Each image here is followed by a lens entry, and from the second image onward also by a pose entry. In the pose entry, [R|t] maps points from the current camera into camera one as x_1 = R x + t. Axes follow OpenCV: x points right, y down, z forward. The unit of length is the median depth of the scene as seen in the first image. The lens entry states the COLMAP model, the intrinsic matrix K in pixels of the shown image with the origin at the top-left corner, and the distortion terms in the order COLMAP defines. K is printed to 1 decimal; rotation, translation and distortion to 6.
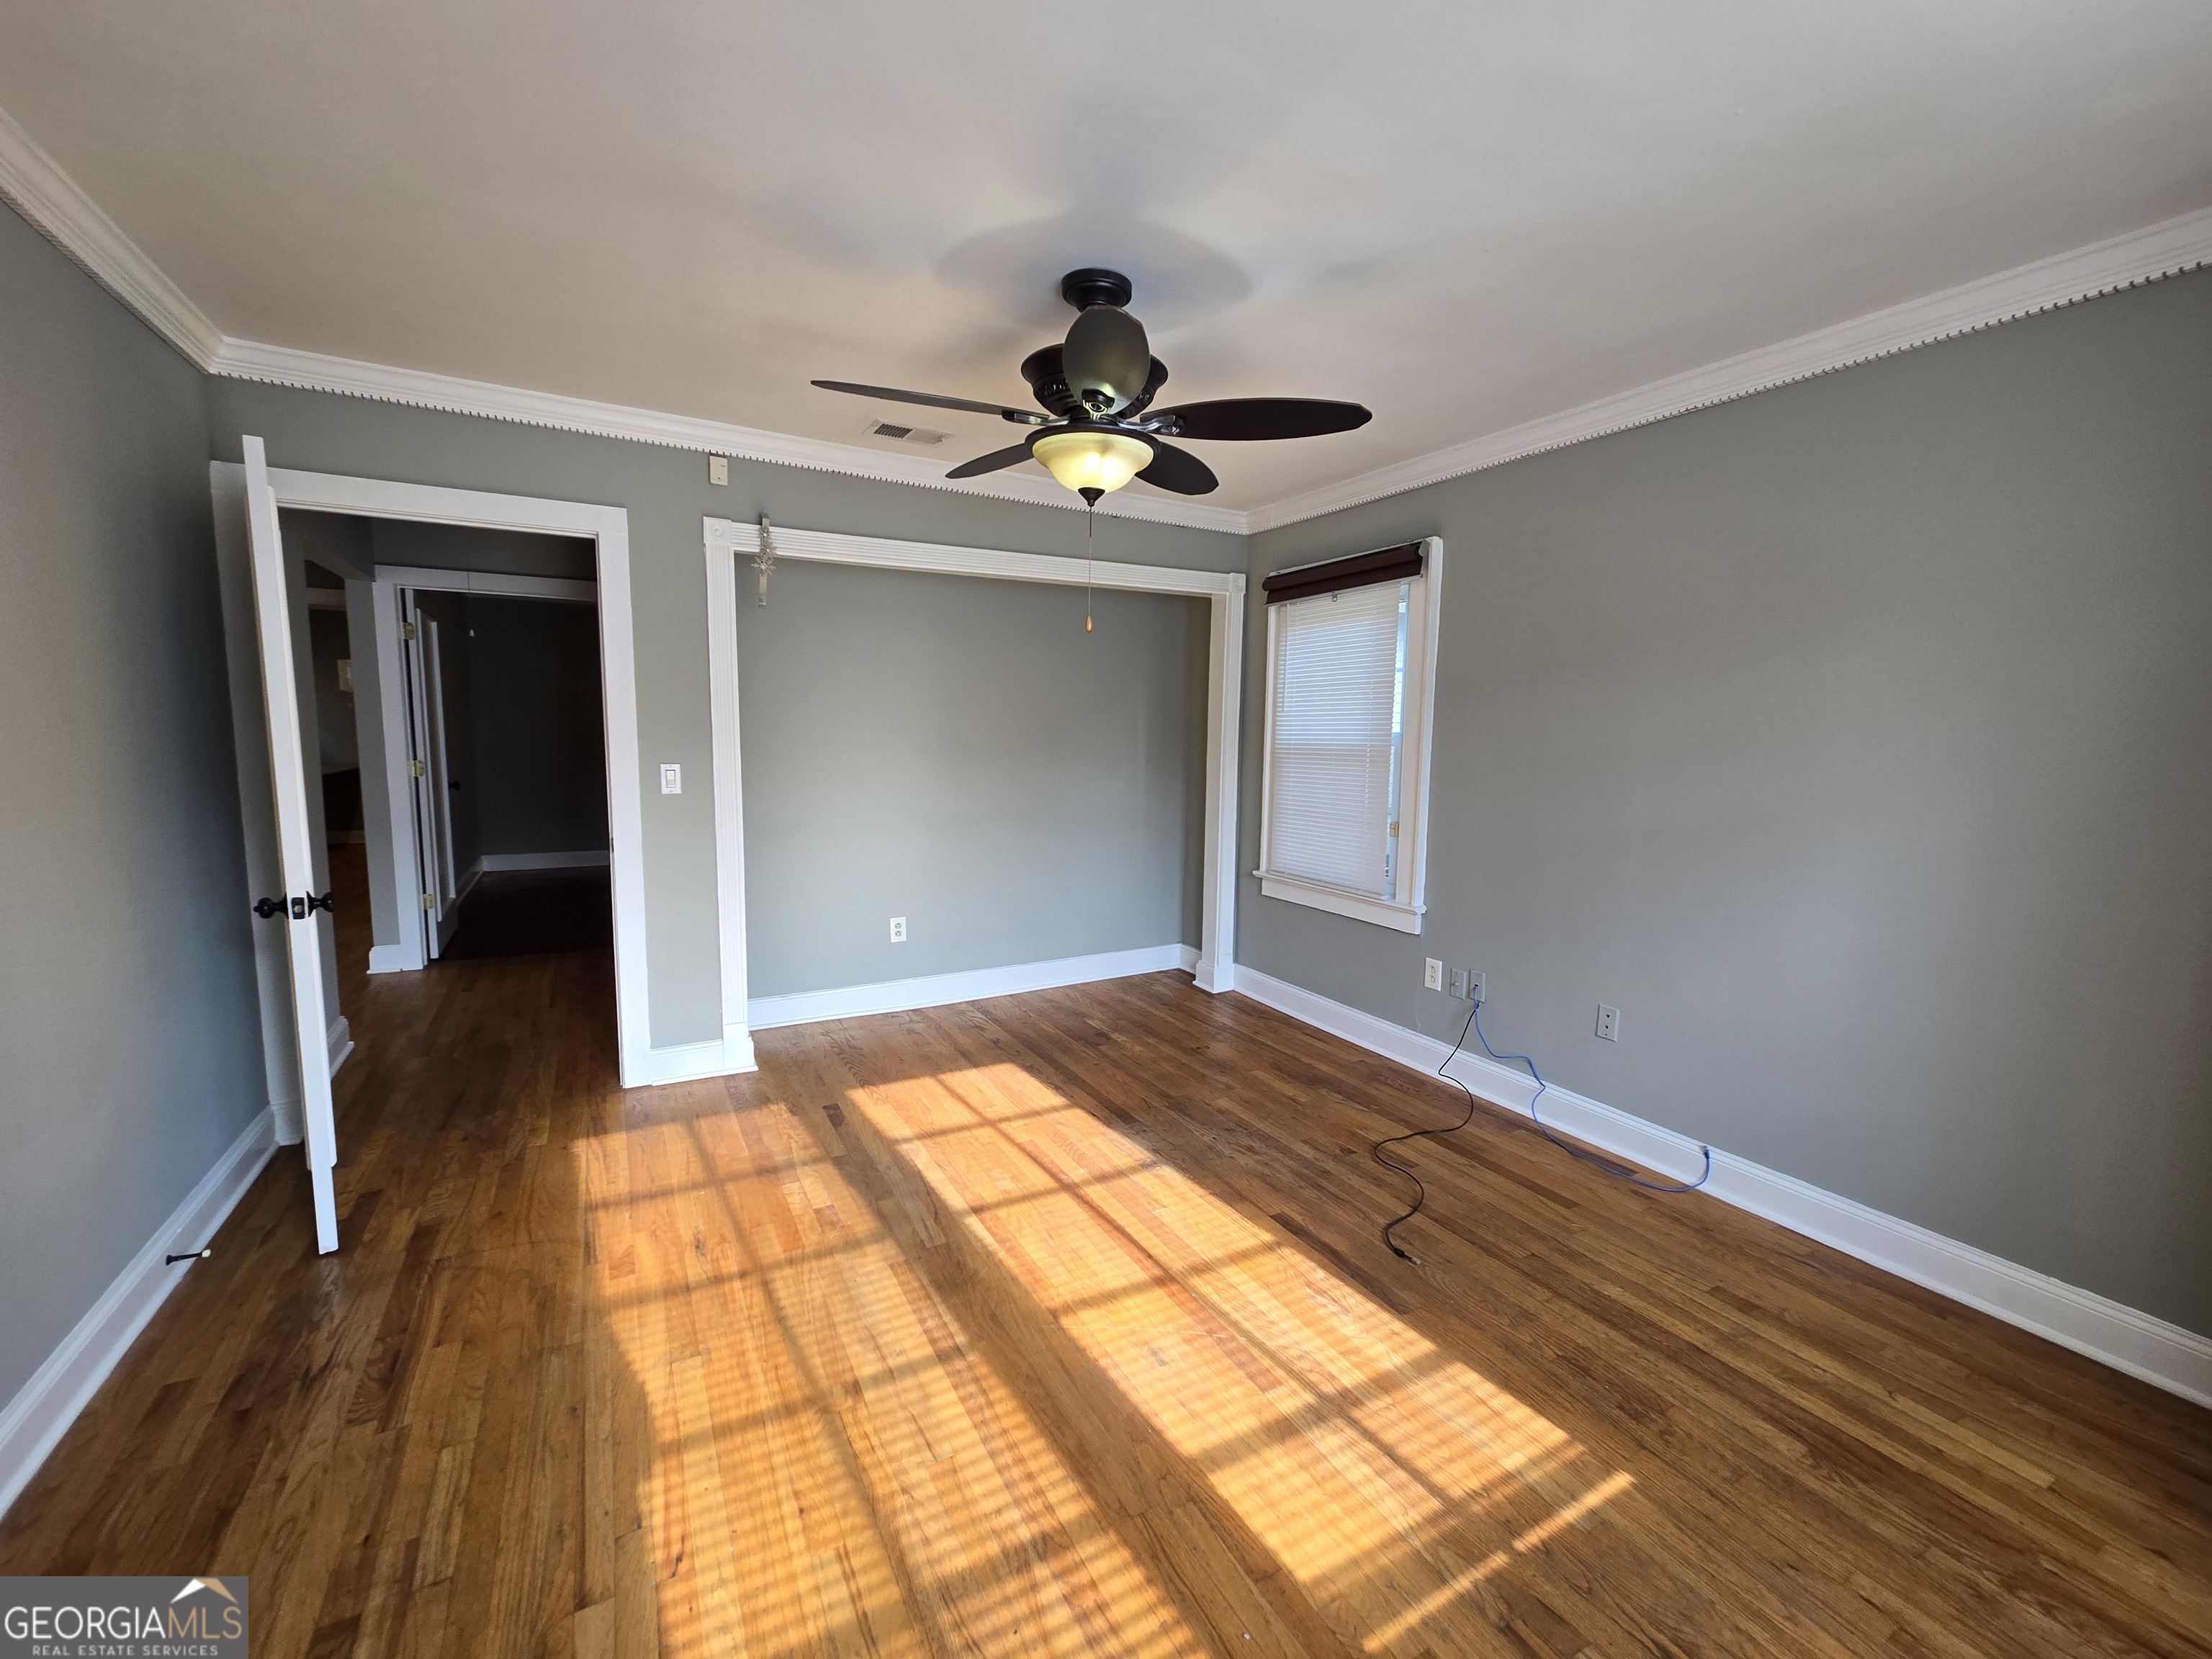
lens RADIAL K [[907.6, 0, 1109.8], [0, 907.6, 825.1], [0, 0, 1]] dist [0.004139, 0.000365]
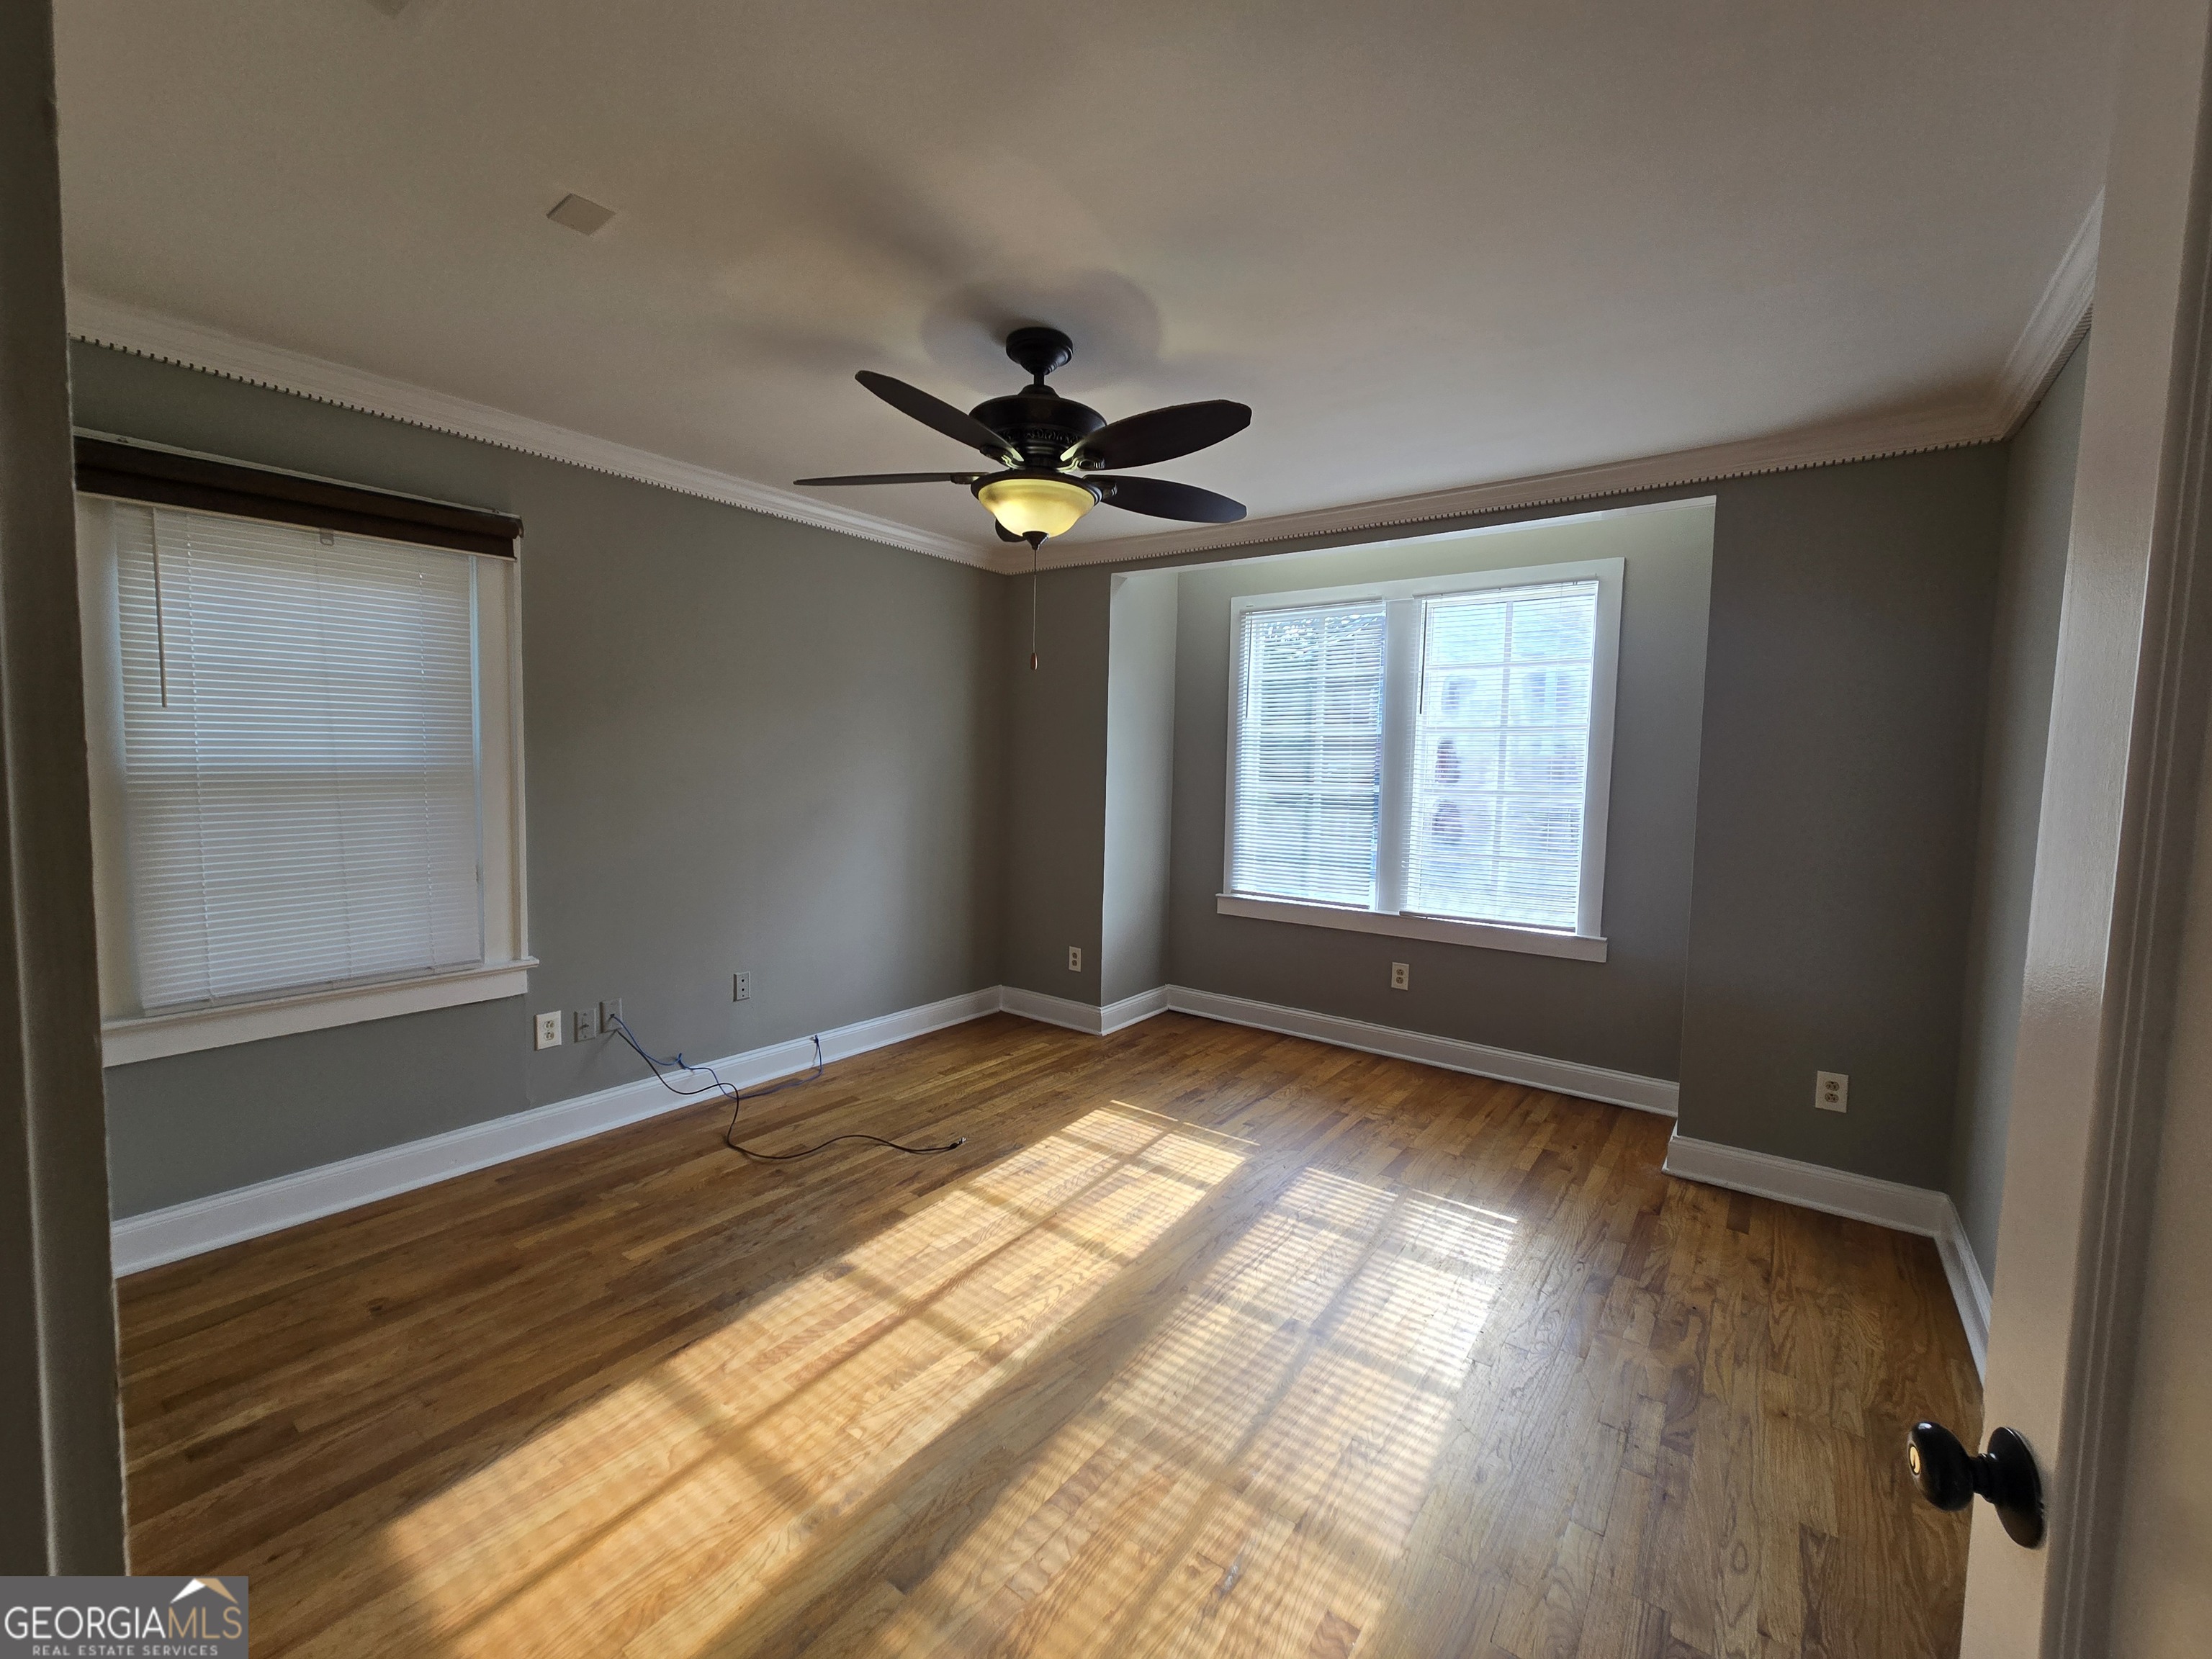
lens RADIAL K [[907.6, 0, 1109.8], [0, 907.6, 825.1], [0, 0, 1]] dist [0.004139, 0.000365]
pose [[-0.409510, -0.088065, 0.908045, -0.849270], [0.070994, 0.989236, 0.127956, -0.136453], [-0.909539, 0.116866, -0.398850, 1.135376]]
